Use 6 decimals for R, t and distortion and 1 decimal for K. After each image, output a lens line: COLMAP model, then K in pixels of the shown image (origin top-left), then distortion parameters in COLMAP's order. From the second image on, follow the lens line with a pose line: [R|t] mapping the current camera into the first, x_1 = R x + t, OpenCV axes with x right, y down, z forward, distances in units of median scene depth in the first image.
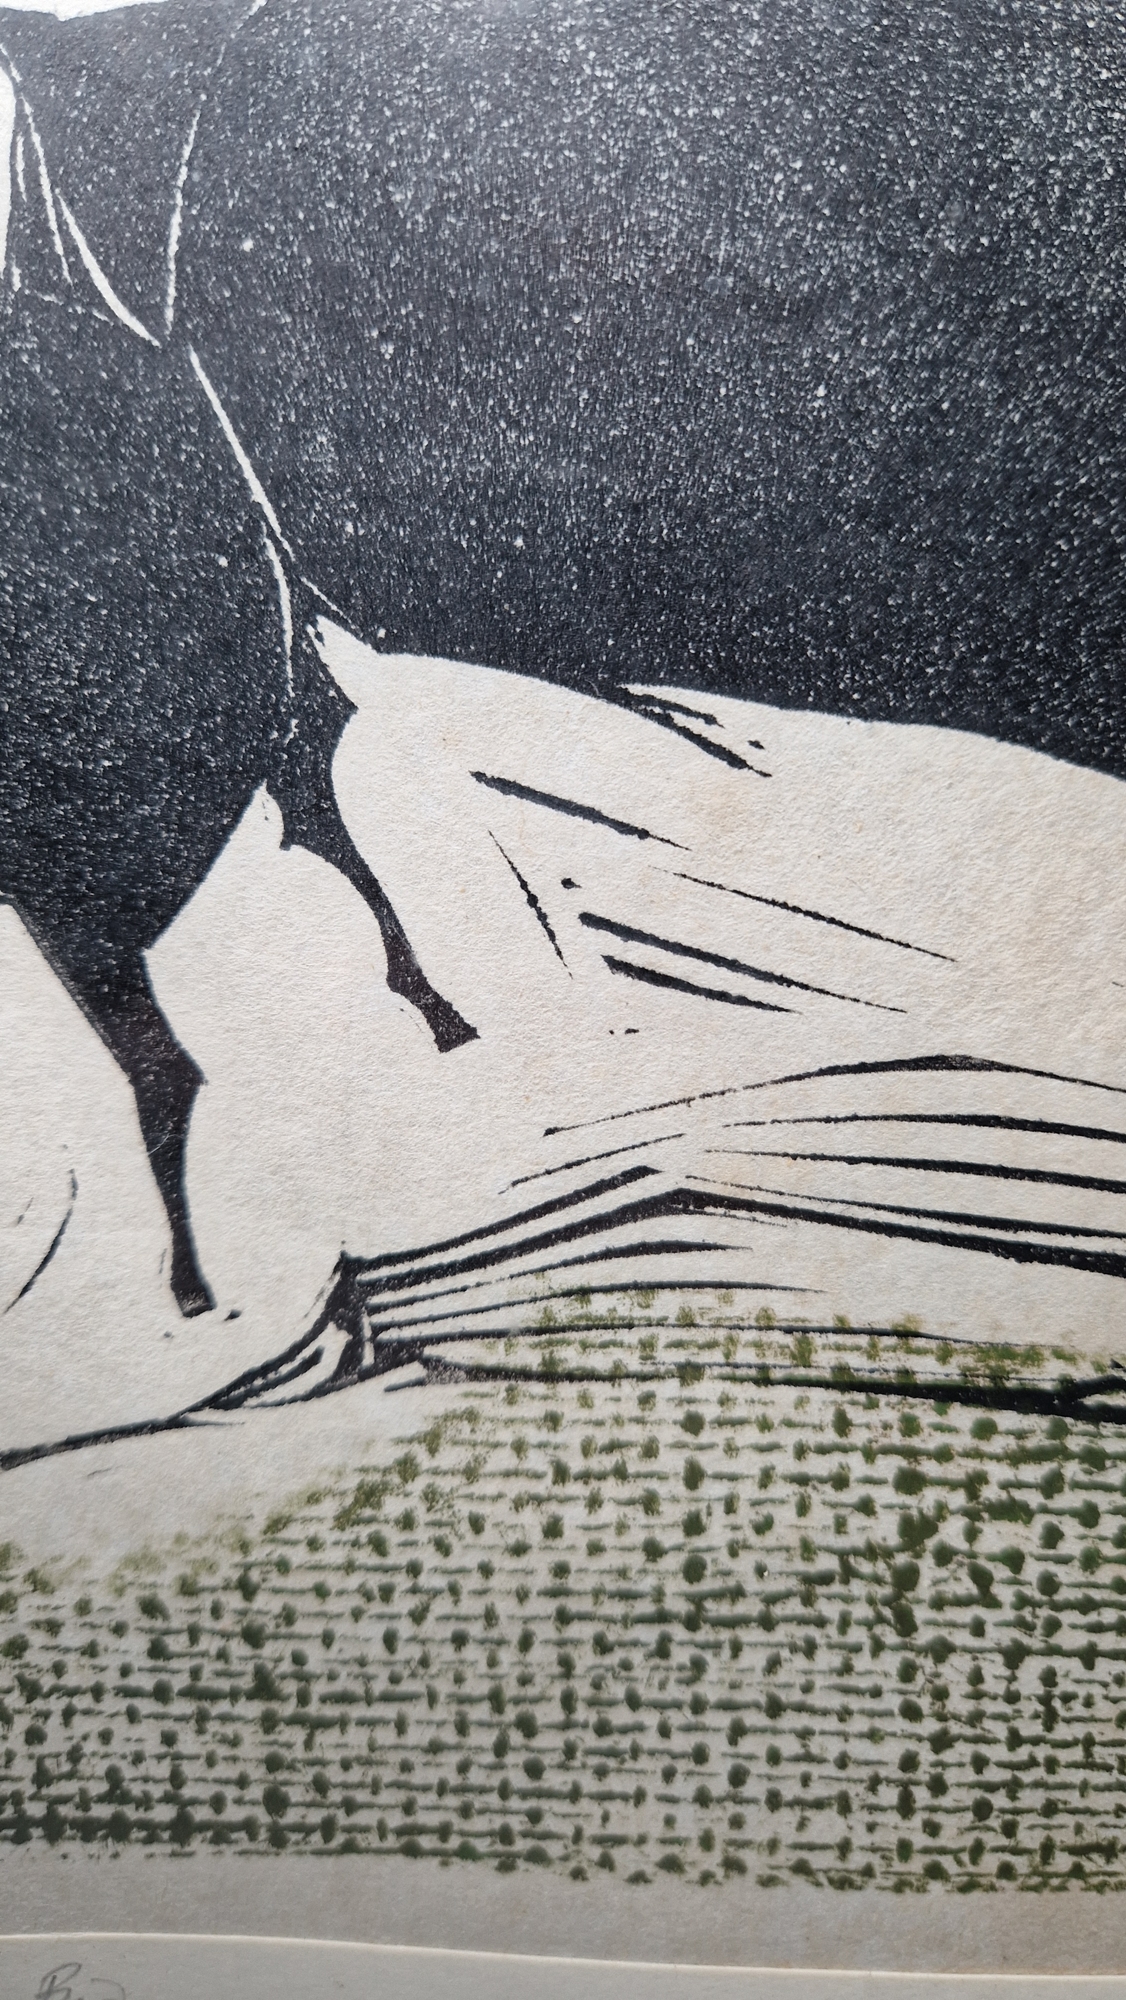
lens RADIAL K [[1337.8, 0, 508.1], [0, 1337.8, 1026.0], [0, 0, 1]] dist [-0.027587, -0.024310]
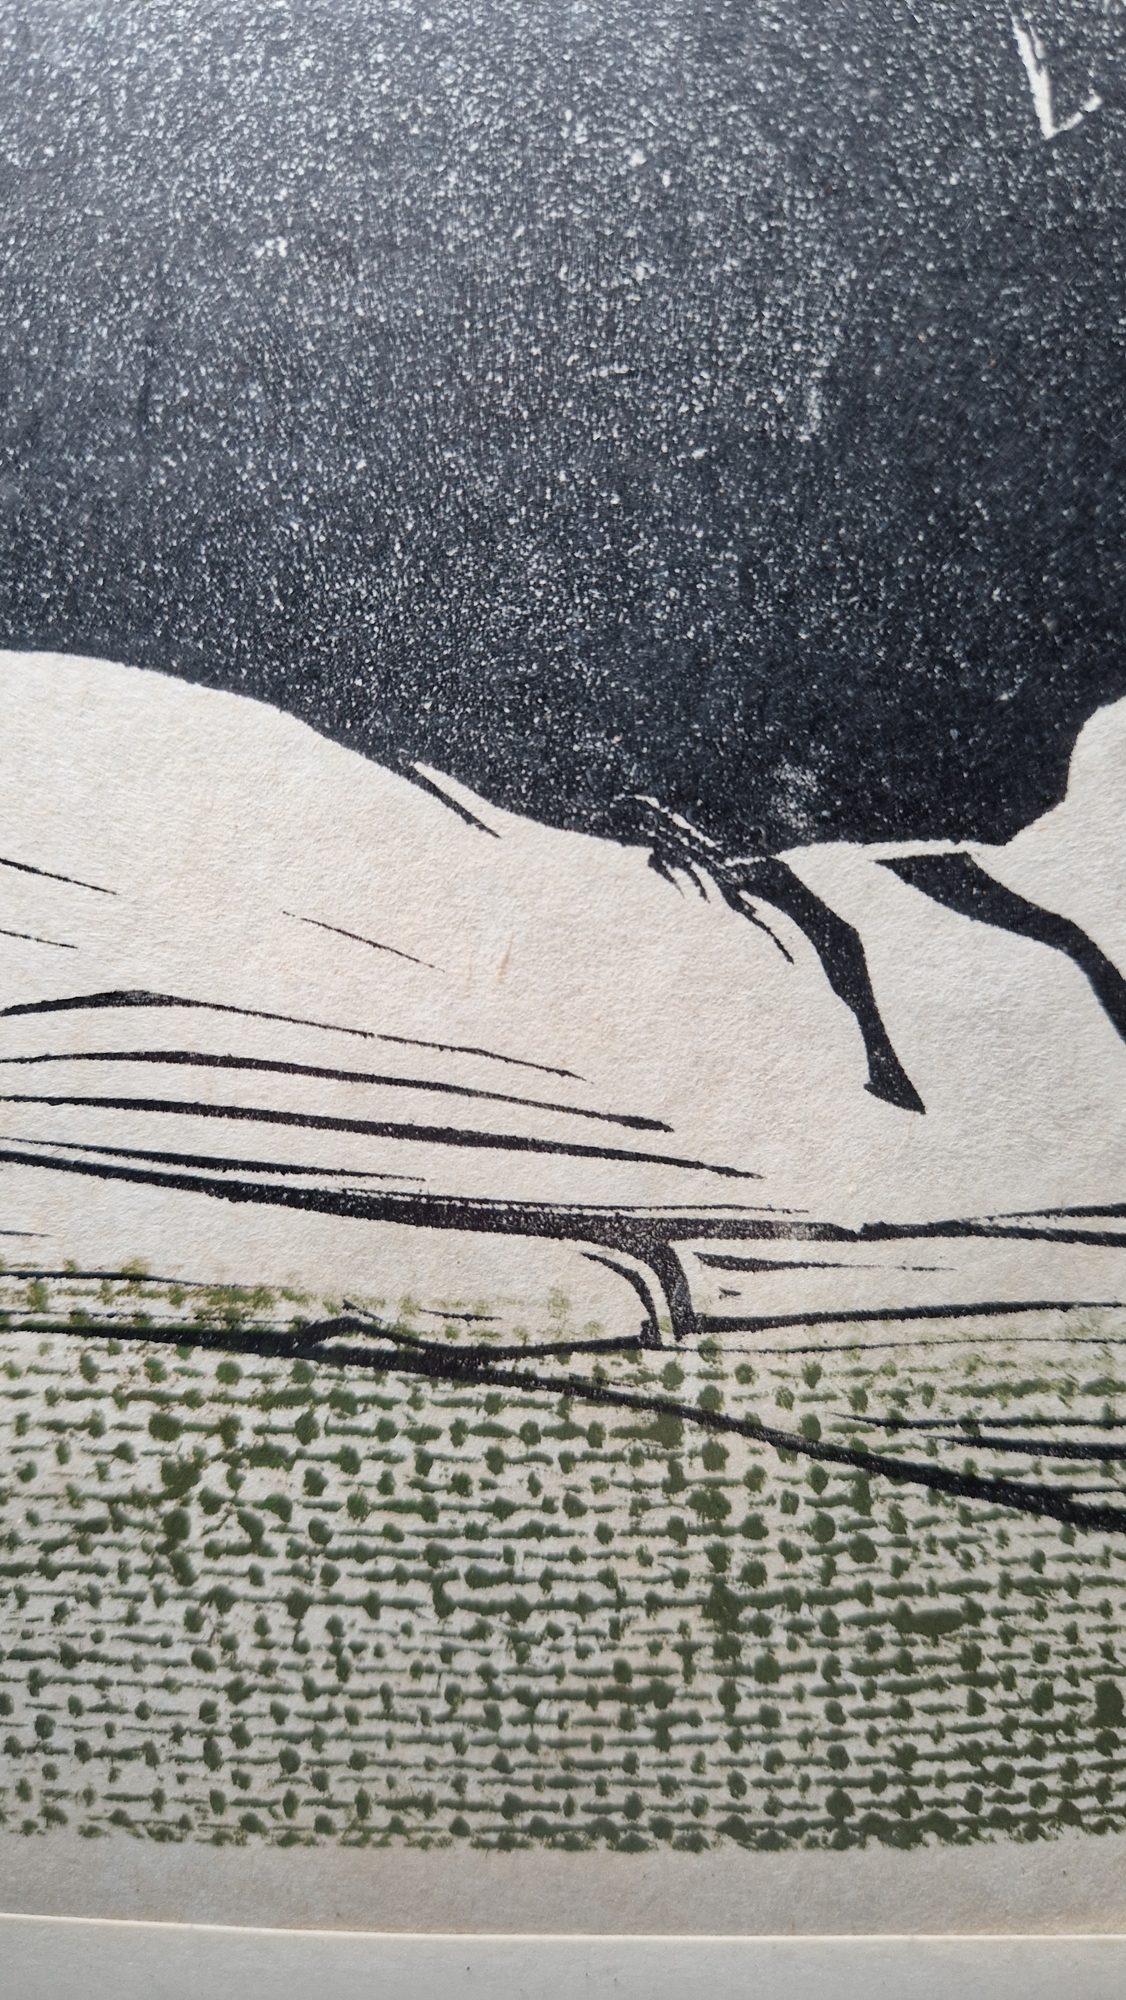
lens RADIAL K [[1337.8, 0, 571.8], [0, 1337.8, 1046.3], [0, 0, 1]] dist [-0.027587, -0.024310]
pose [[0.999740, -0.022784, -0.000782, 0.616343], [0.022794, 0.999616, 0.015750, 0.051198], [0.000423, -0.015764, 0.999876, 0.015996]]
